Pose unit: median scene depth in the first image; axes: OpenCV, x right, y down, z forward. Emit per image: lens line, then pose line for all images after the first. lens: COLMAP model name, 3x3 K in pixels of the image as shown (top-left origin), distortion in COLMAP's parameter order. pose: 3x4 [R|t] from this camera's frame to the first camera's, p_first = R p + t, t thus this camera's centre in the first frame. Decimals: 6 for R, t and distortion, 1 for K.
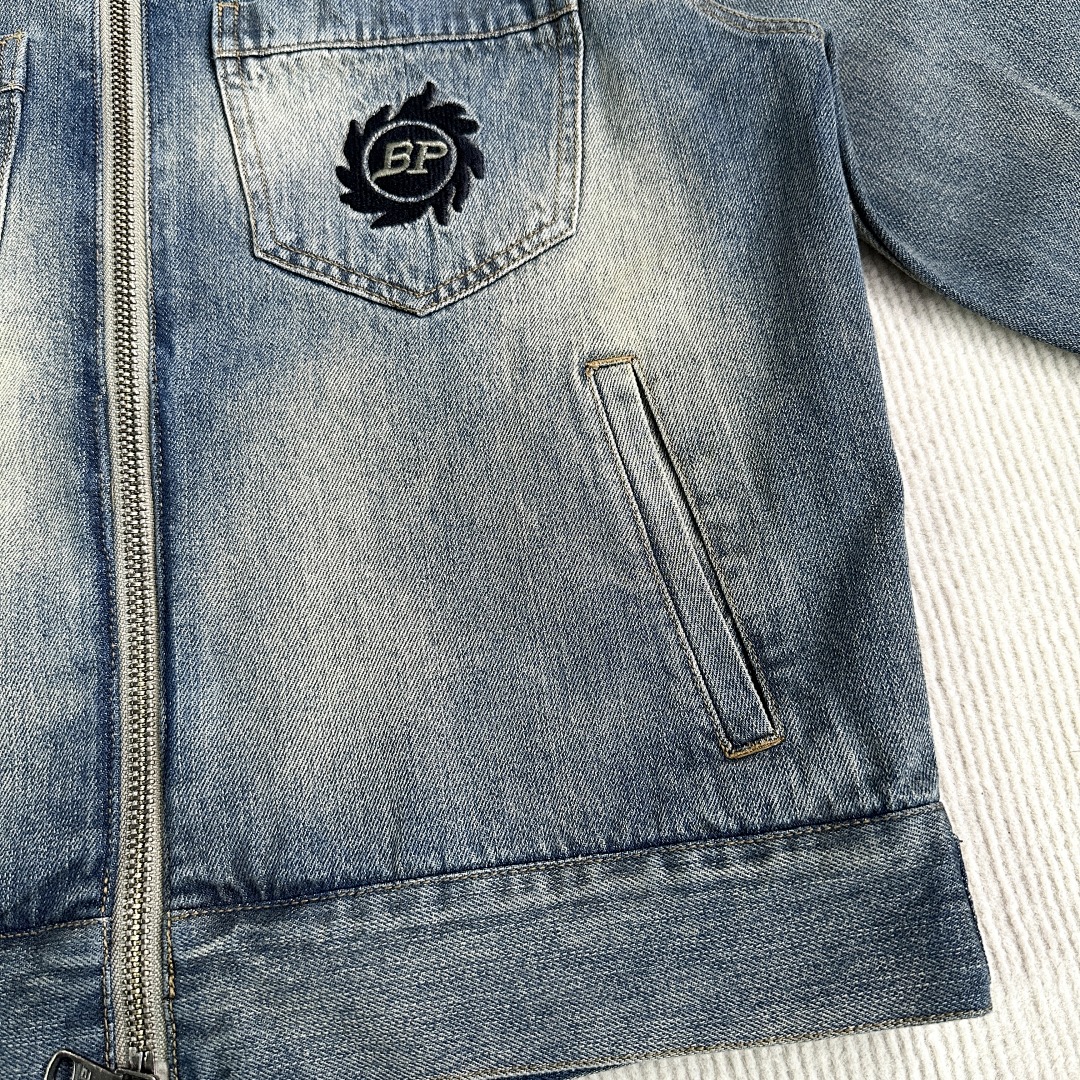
lens RADIAL K [[1019.1, 0, 539.9], [0, 1019.1, 509.7], [0, 0, 1]] dist [-0.024499, 0.000000]
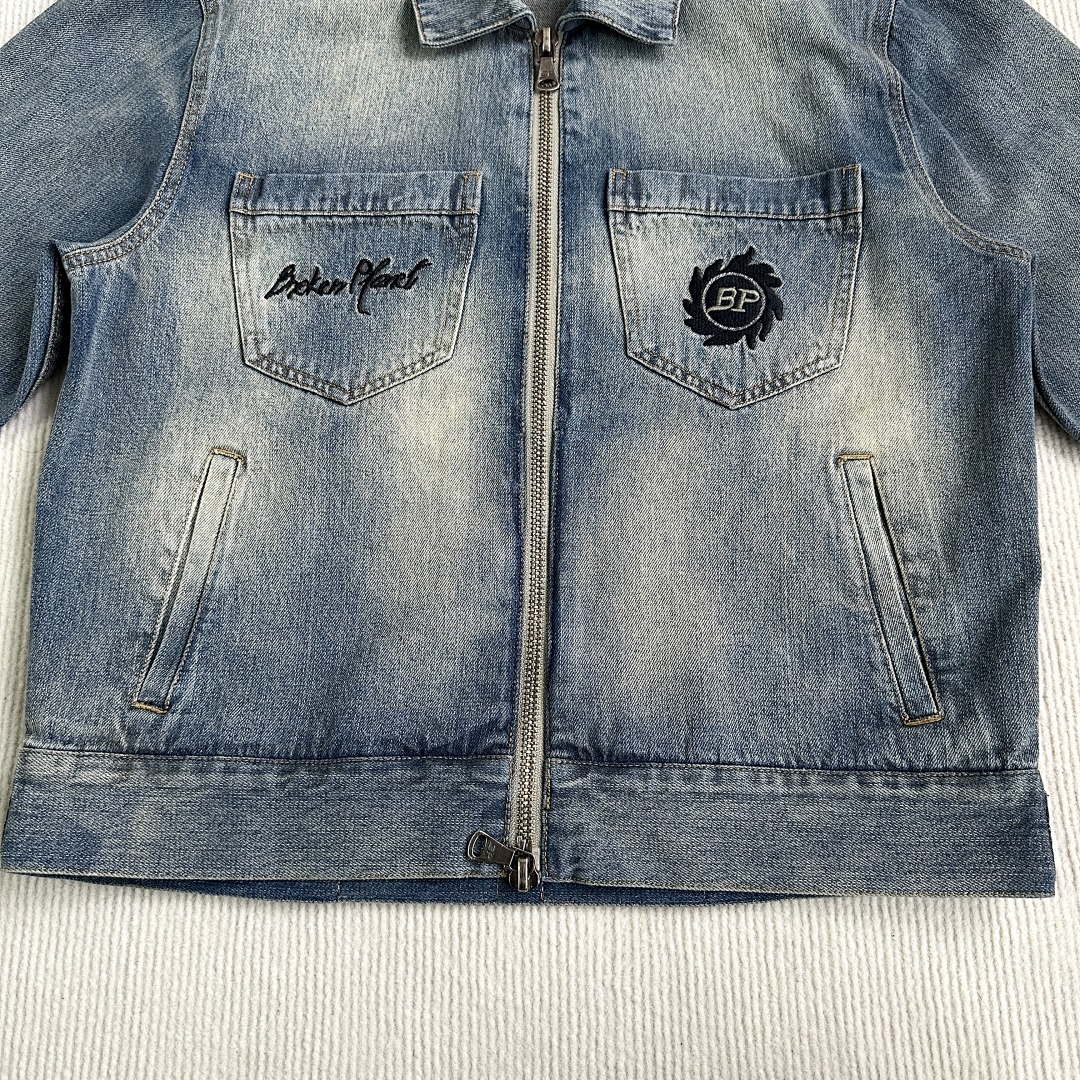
lens RADIAL K [[1019.1, 0, 551.2], [0, 1019.1, 524.3], [0, 0, 1]] dist [-0.024499, 0.000000]
pose [[0.985746, 0.151892, -0.072347, -0.249871], [-0.151810, 0.988387, 0.006655, 0.009187], [0.072518, 0.004423, 0.997357, -0.530005]]
